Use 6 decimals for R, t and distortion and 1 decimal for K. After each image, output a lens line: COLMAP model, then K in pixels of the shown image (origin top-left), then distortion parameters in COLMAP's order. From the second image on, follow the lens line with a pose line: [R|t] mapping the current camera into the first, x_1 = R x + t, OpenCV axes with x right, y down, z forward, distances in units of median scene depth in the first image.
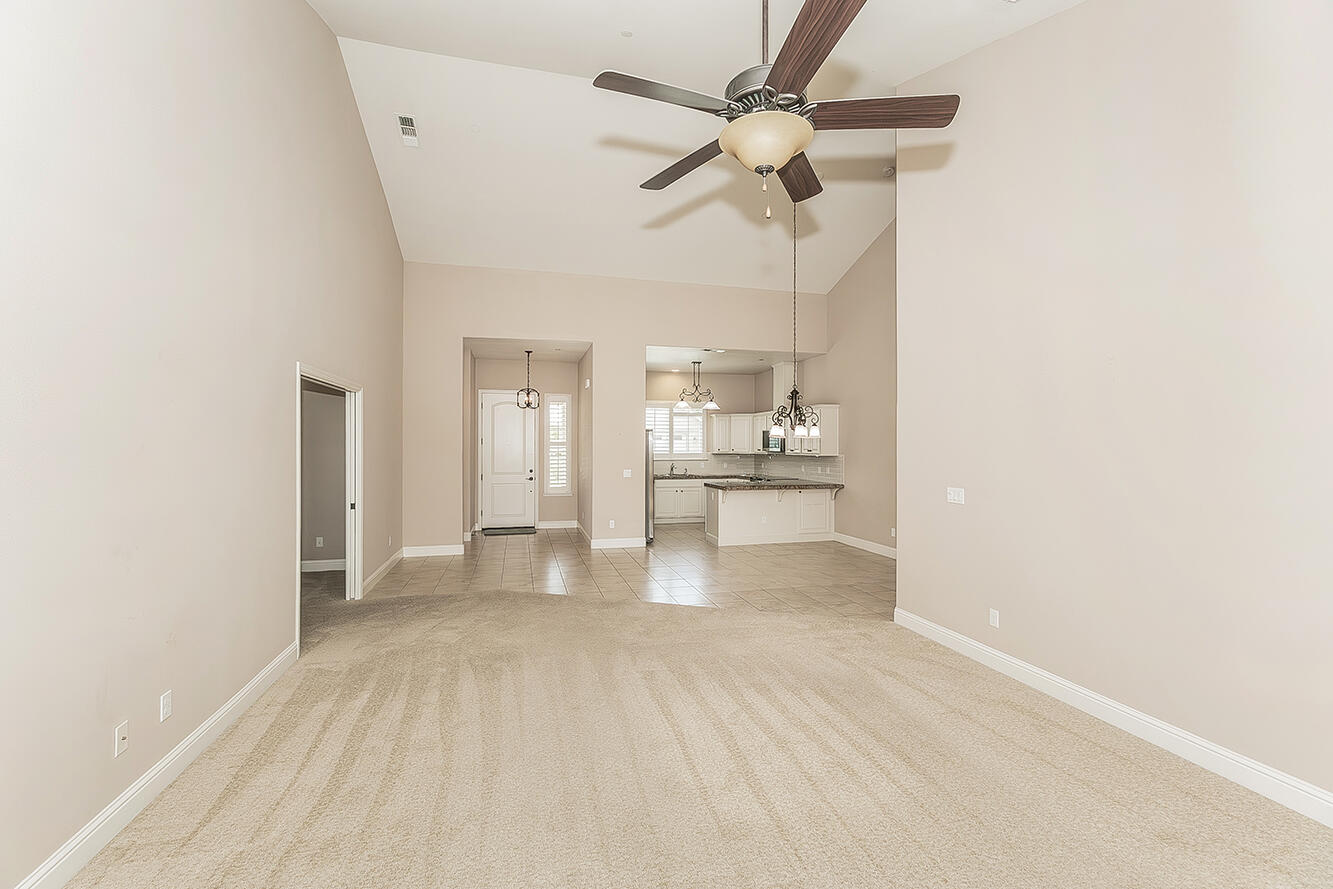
lens RADIAL K [[570.2, 0, 663.5], [0, 570.2, 445.2], [0, 0, 1]] dist [0.003936, -0.001000]
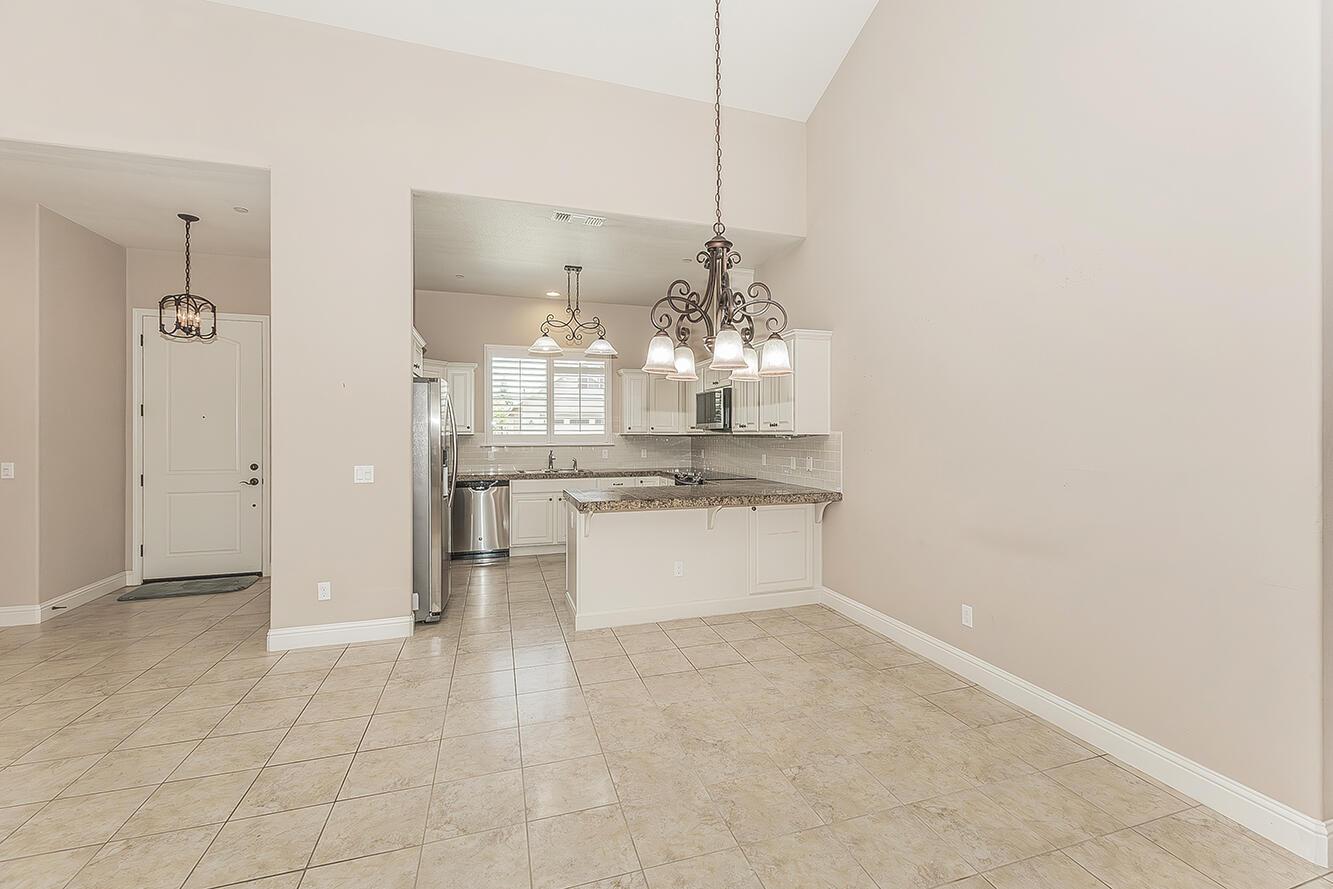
lens RADIAL K [[570.2, 0, 672.8], [0, 570.2, 437.3], [0, 0, 1]] dist [0.003936, -0.001000]
pose [[0.998545, -0.002813, 0.053852, 0.126287], [0.002438, 0.999972, 0.007032, 0.014973], [-0.053870, -0.006890, 0.998524, 0.451525]]
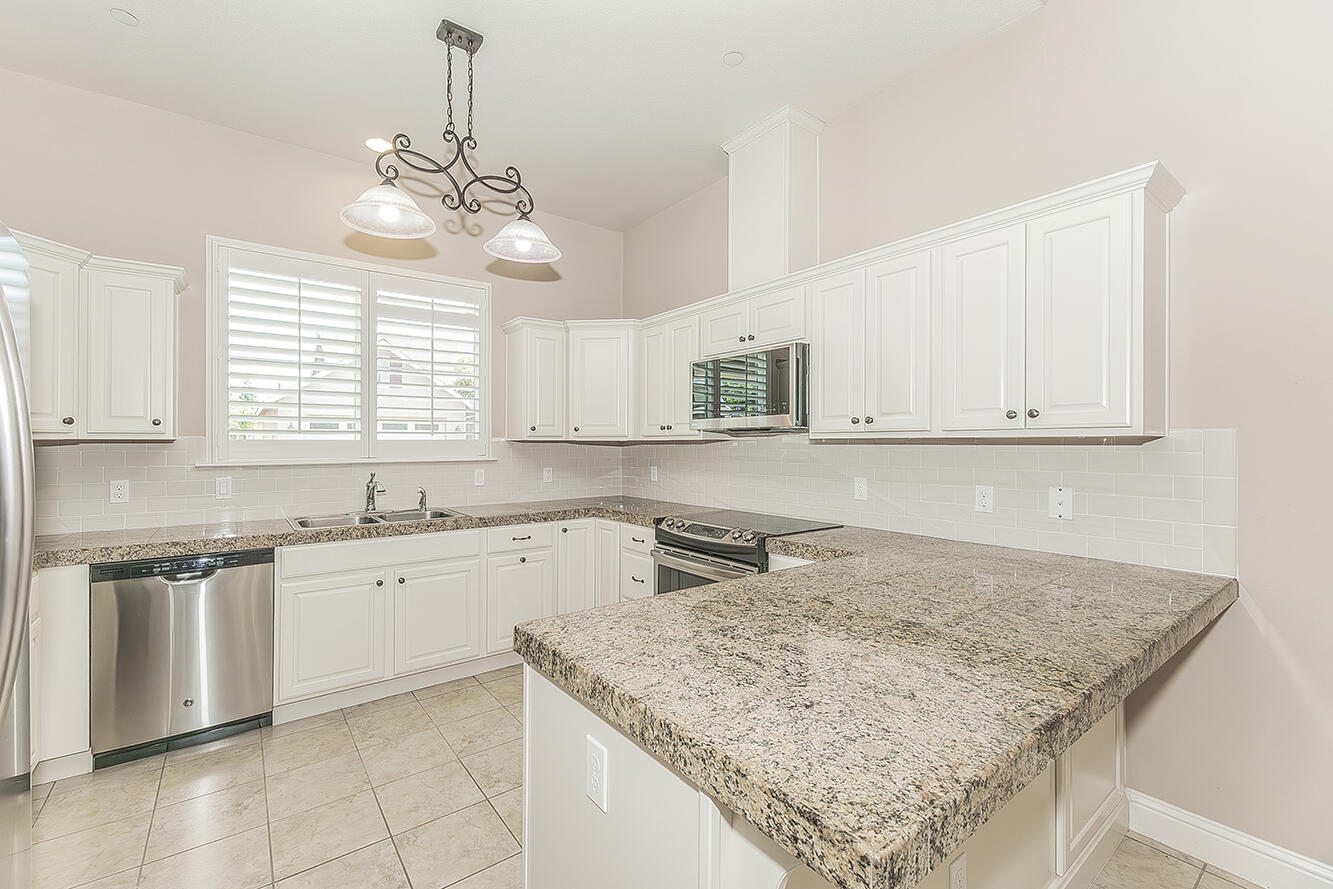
lens RADIAL K [[570.2, 0, 656.5], [0, 570.2, 438.8], [0, 0, 1]] dist [0.003936, -0.001000]
pose [[0.924124, -0.005570, 0.382052, 0.043542], [0.006639, 0.999977, -0.001479, 0.016871], [-0.382035, 0.003903, 0.924140, 0.772808]]
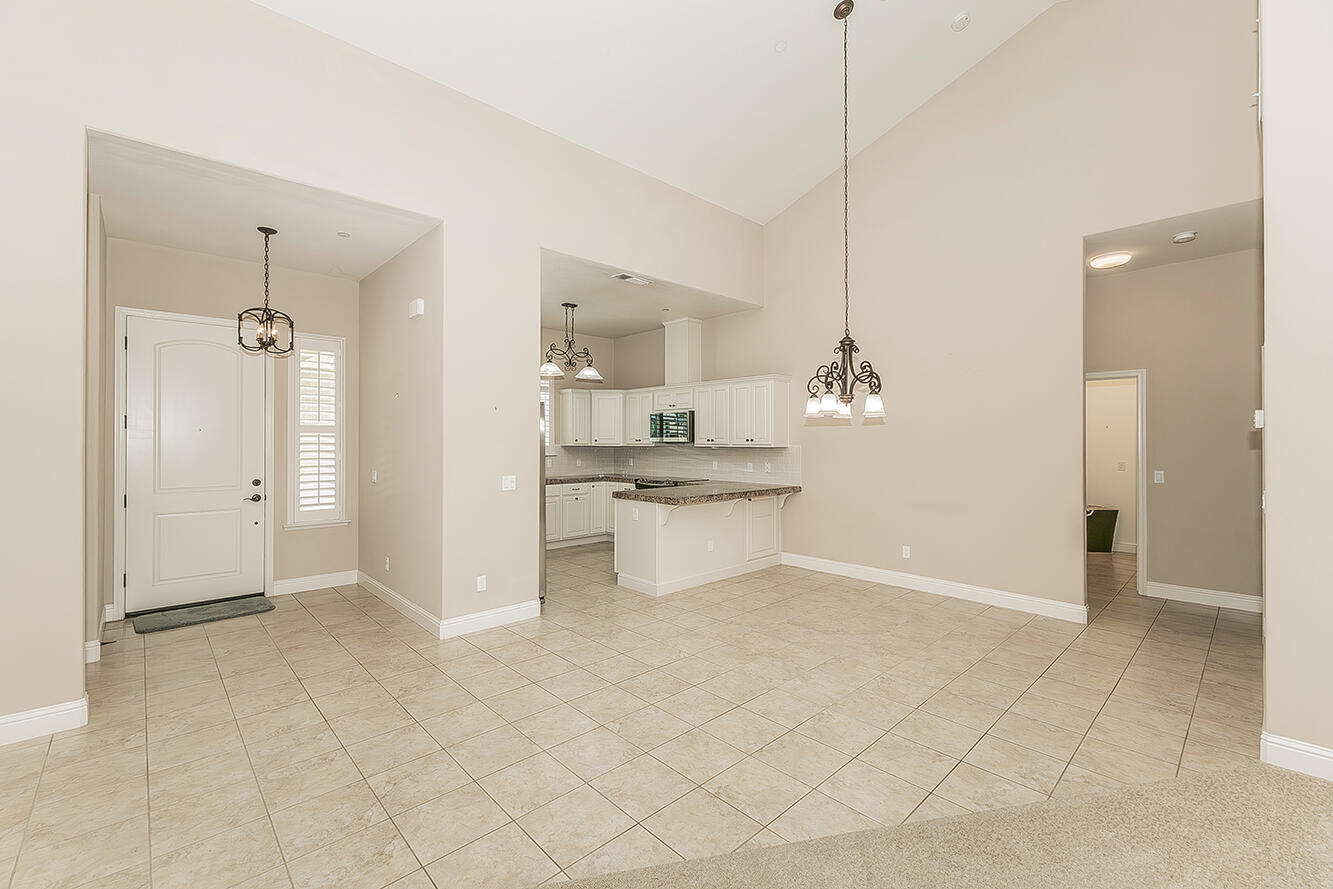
lens RADIAL K [[570.2, 0, 671.6], [0, 570.2, 437.4], [0, 0, 1]] dist [0.003936, -0.001000]
pose [[0.876844, 0.001416, 0.480773, -0.153991], [0.000865, 0.999989, -0.004523, 0.008181], [-0.480774, 0.004382, 0.876834, 0.384478]]
